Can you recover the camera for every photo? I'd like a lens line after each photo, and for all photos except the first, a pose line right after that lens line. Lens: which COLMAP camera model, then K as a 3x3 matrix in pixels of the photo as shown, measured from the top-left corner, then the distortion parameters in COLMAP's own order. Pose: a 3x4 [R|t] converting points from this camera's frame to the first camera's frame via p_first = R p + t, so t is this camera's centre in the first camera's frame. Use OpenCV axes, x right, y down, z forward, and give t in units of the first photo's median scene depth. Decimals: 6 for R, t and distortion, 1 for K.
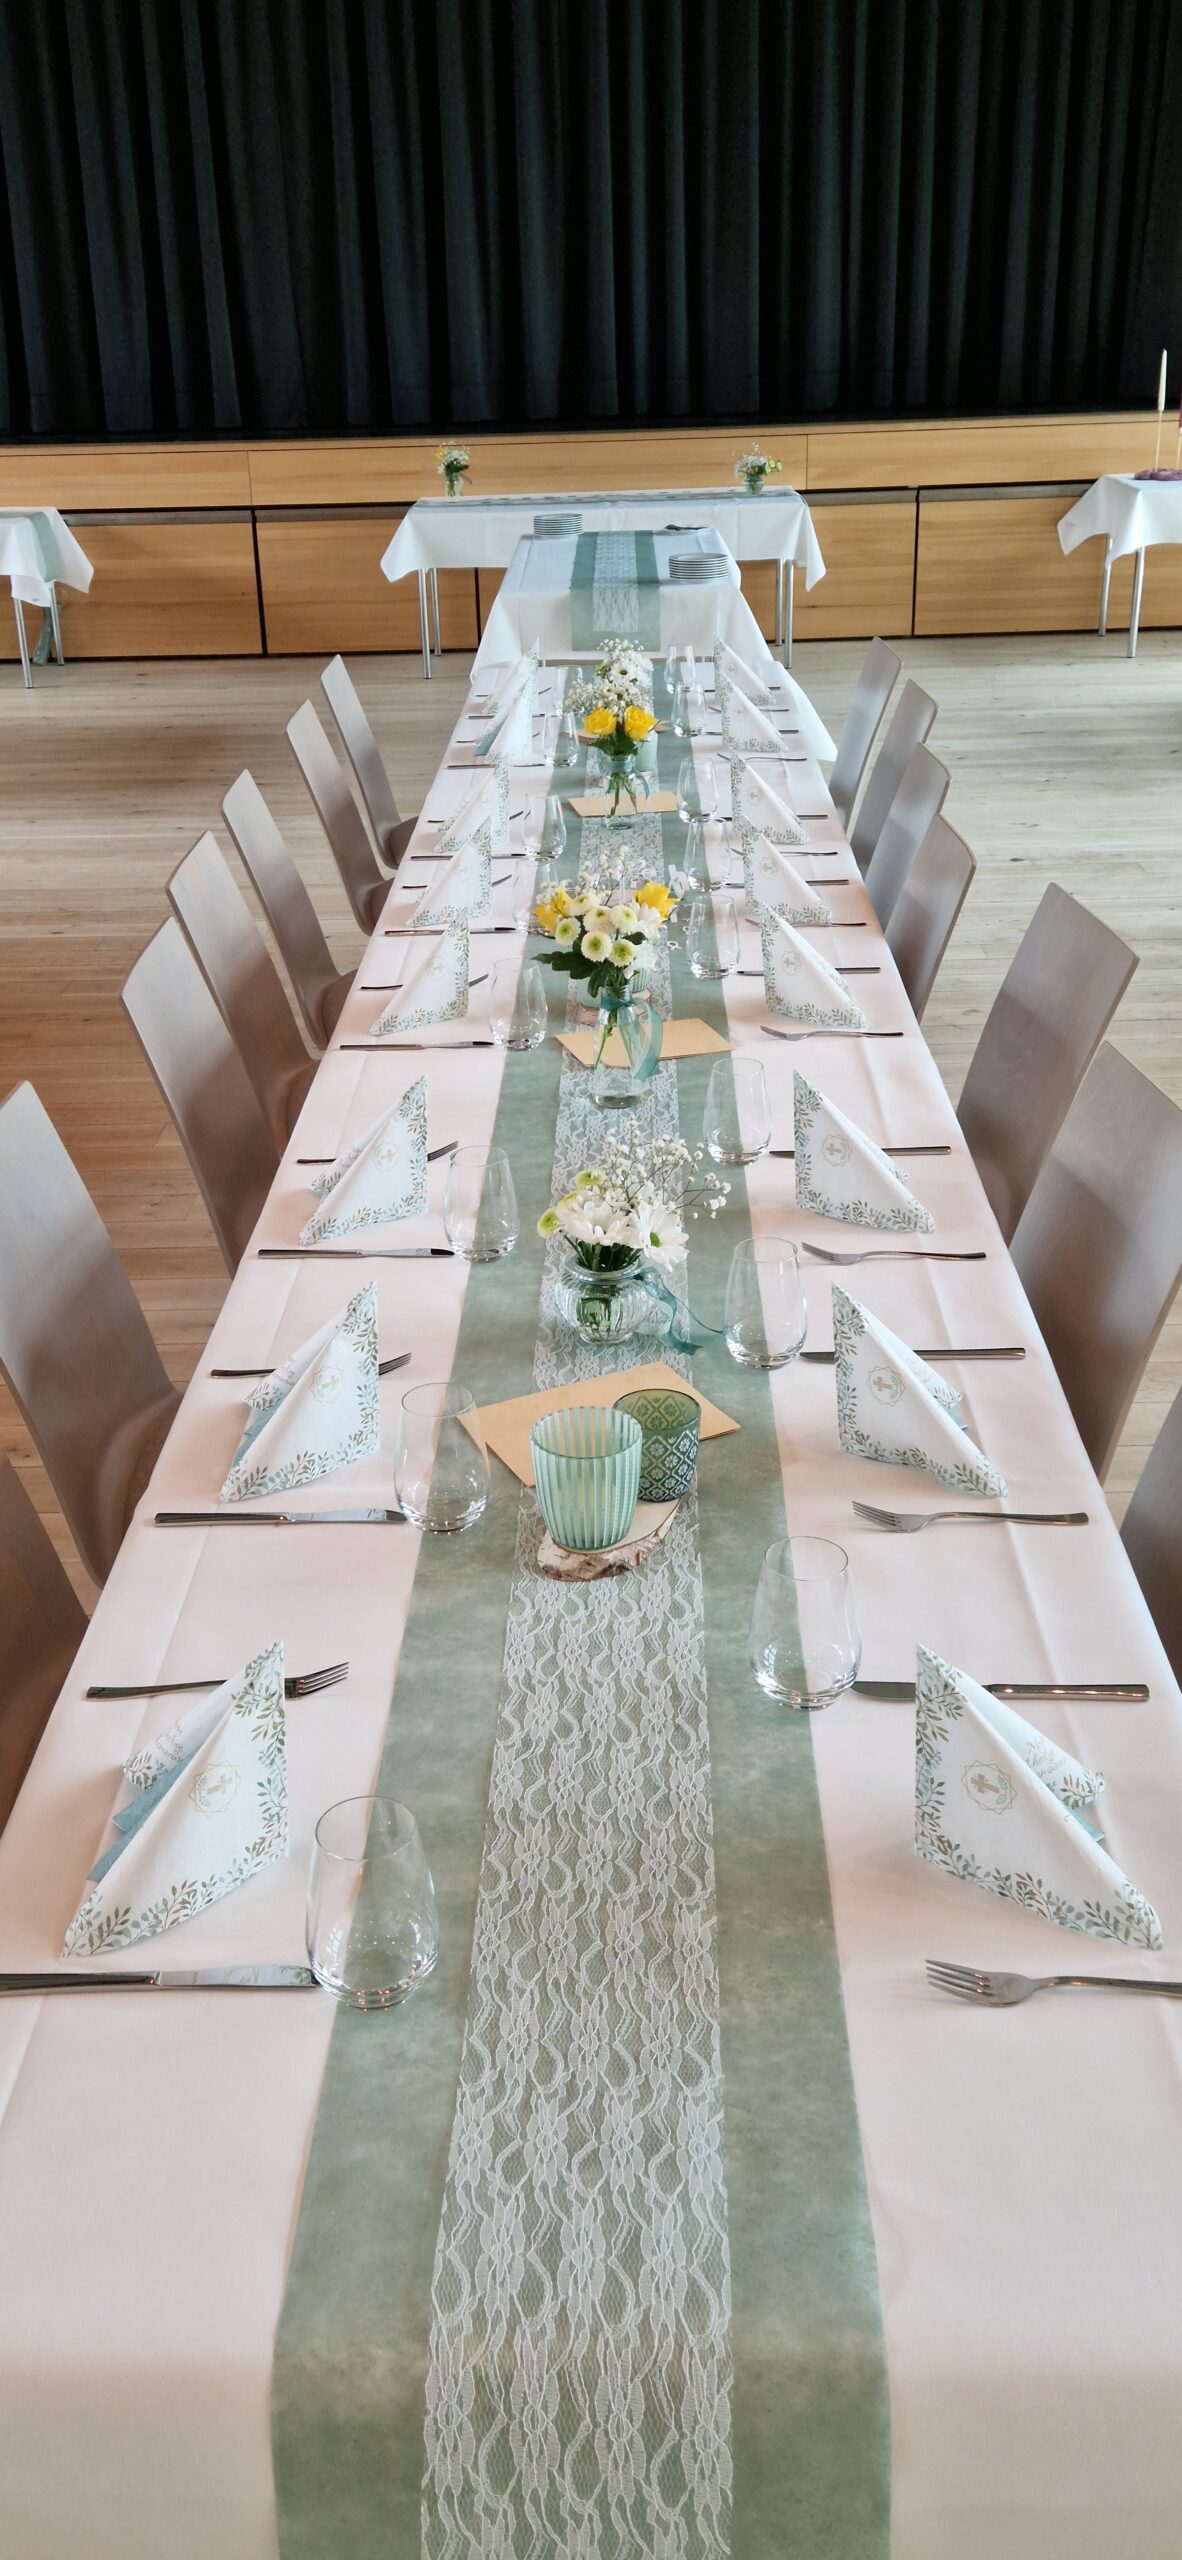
lens RADIAL K [[2033.2, 0, 591.0], [0, 2033.2, 1280.0], [0, 0, 1]] dist [0.037702, -0.004101]
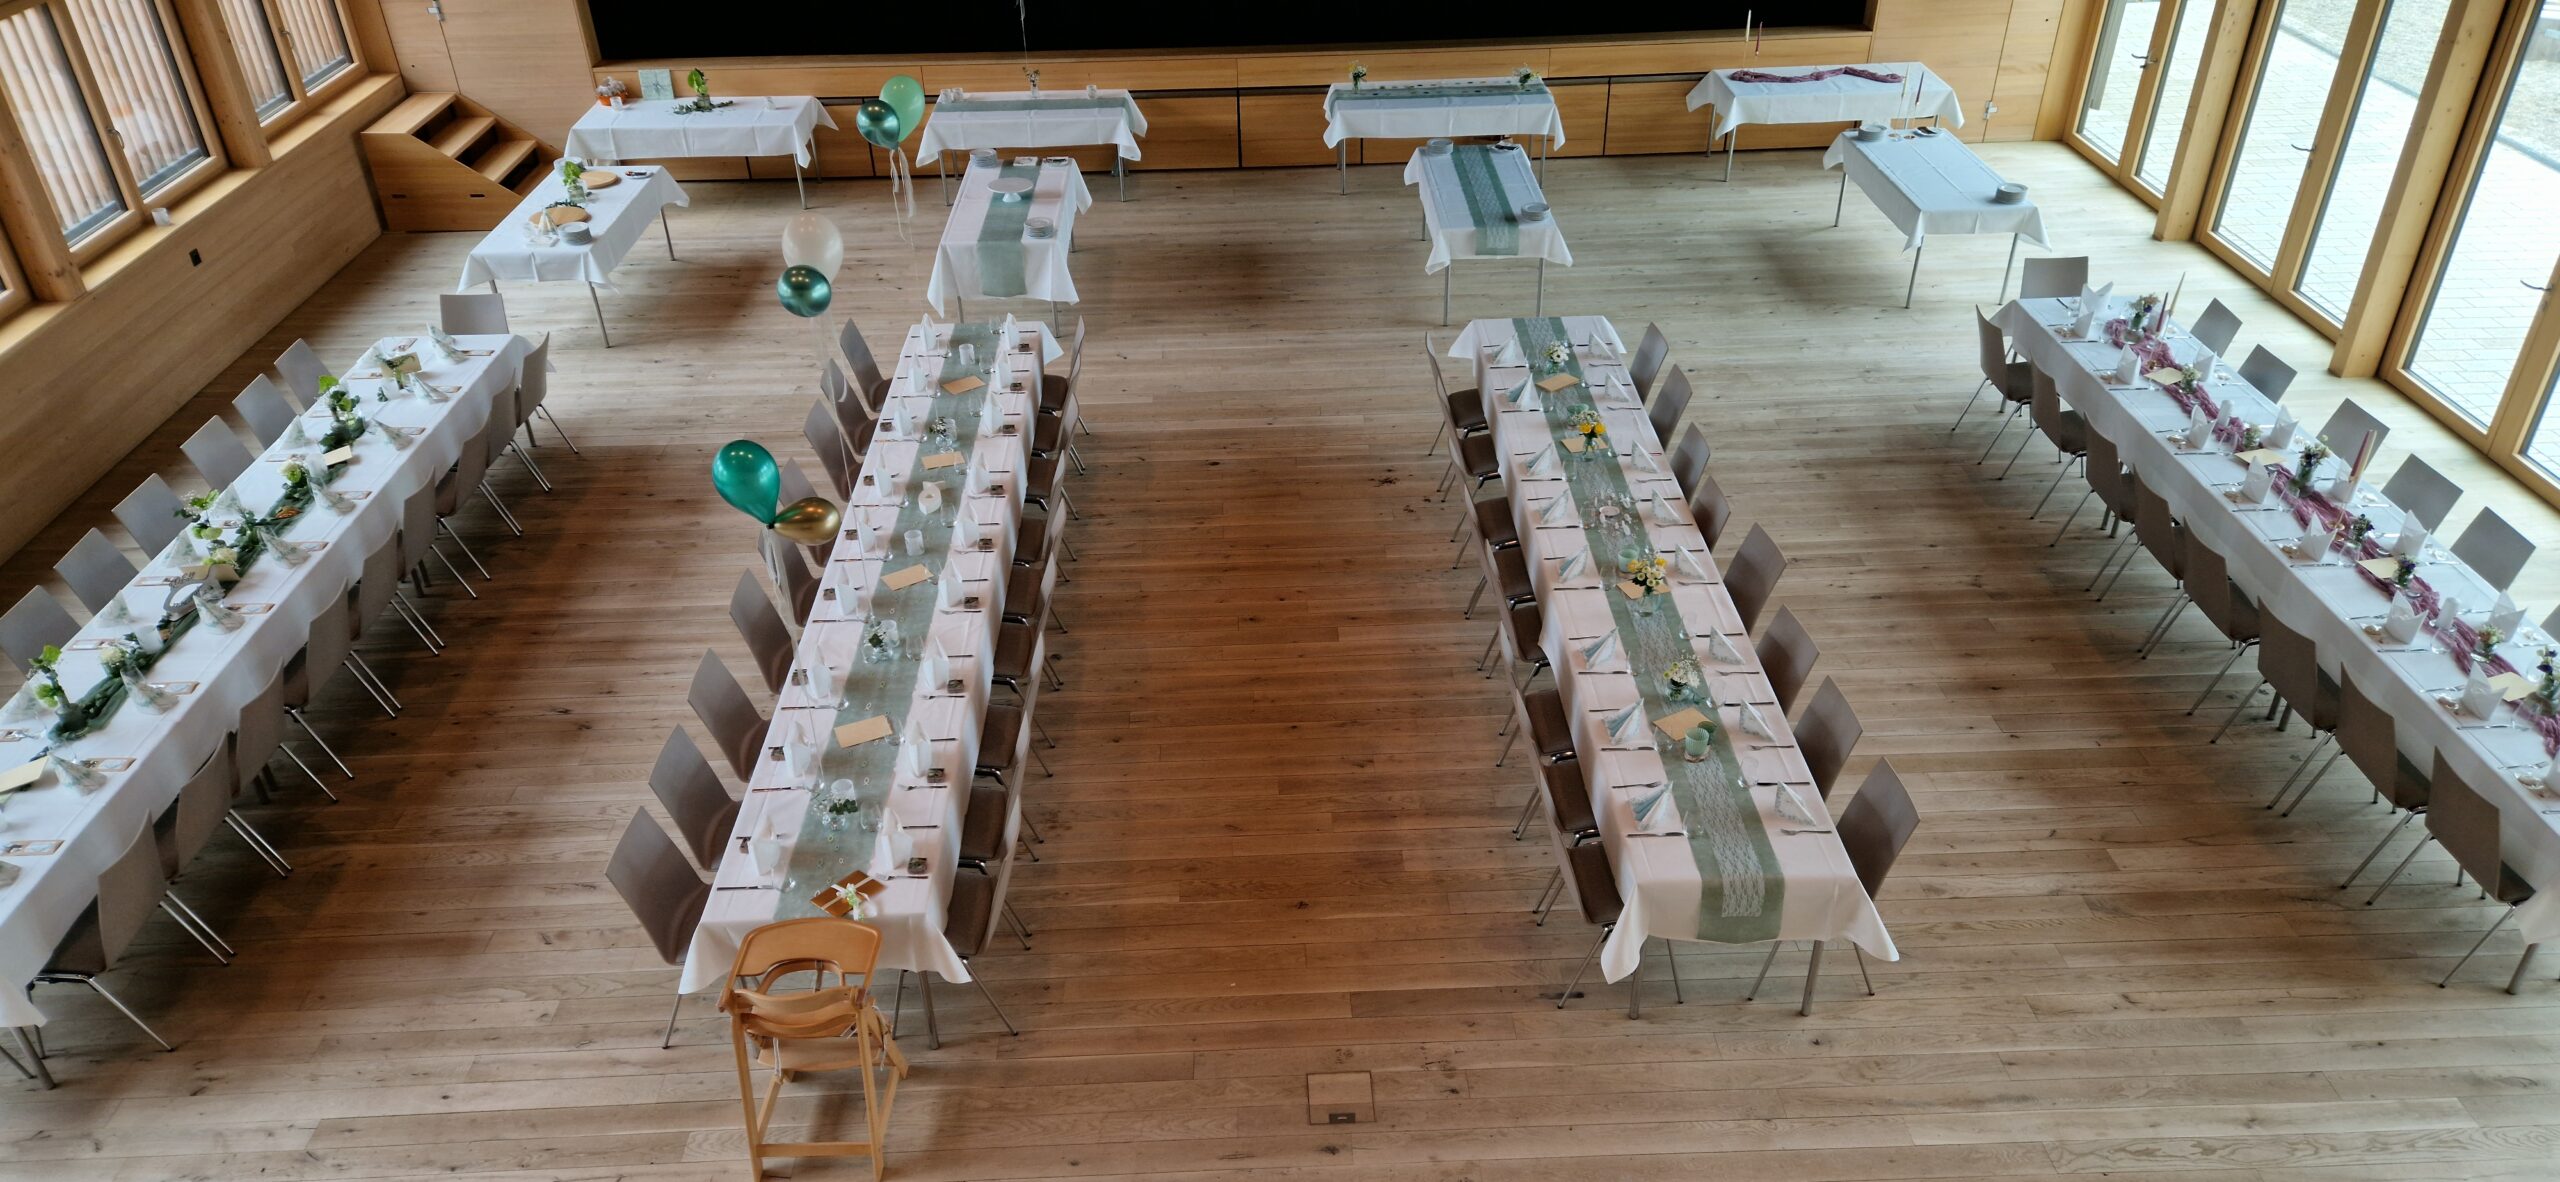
lens RADIAL K [[1808.1, 0, 1241.6], [0, 1808.1, 593.7], [0, 0, 1]] dist [0.075852, -0.114314]
pose [[0.998425, -0.023312, 0.051034, -0.338432], [0.015454, 0.988674, 0.149284, -0.239968], [-0.053936, -0.148260, 0.987476, -0.835795]]
